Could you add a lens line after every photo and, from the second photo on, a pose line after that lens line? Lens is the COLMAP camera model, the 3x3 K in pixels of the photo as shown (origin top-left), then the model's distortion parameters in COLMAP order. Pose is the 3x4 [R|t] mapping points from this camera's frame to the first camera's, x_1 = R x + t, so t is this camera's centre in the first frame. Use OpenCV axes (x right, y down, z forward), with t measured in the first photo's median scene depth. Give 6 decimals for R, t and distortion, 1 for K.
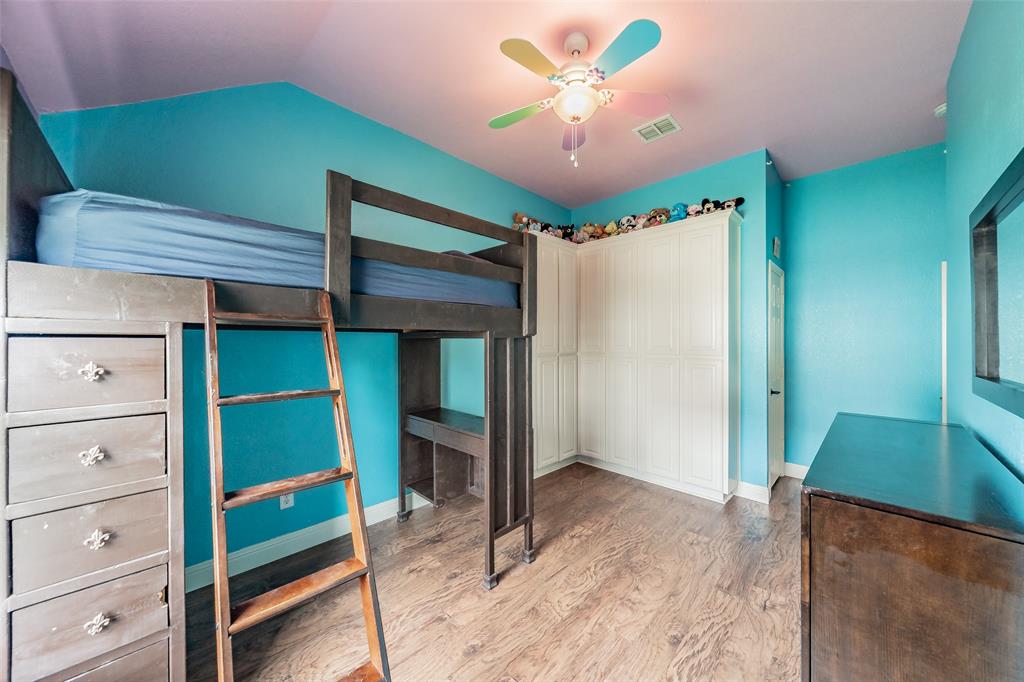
lens RADIAL K [[359.9, 0, 518.2], [0, 359.9, 341.6], [0, 0, 1]] dist [0.000436, -0.000021]
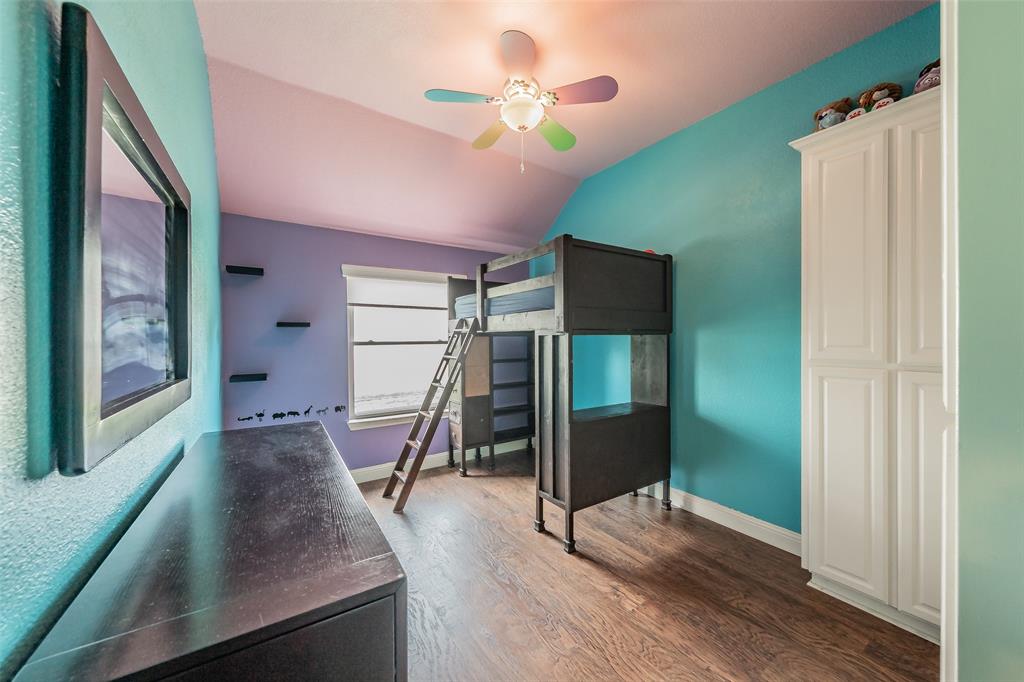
lens RADIAL K [[359.9, 0, 516.7], [0, 359.9, 340.2], [0, 0, 1]] dist [0.000436, -0.000021]
pose [[-0.200180, 0.003076, -0.979754, 0.945932], [0.001944, 0.999994, 0.002742, 0.001275], [0.979757, -0.001356, -0.200185, 0.936979]]
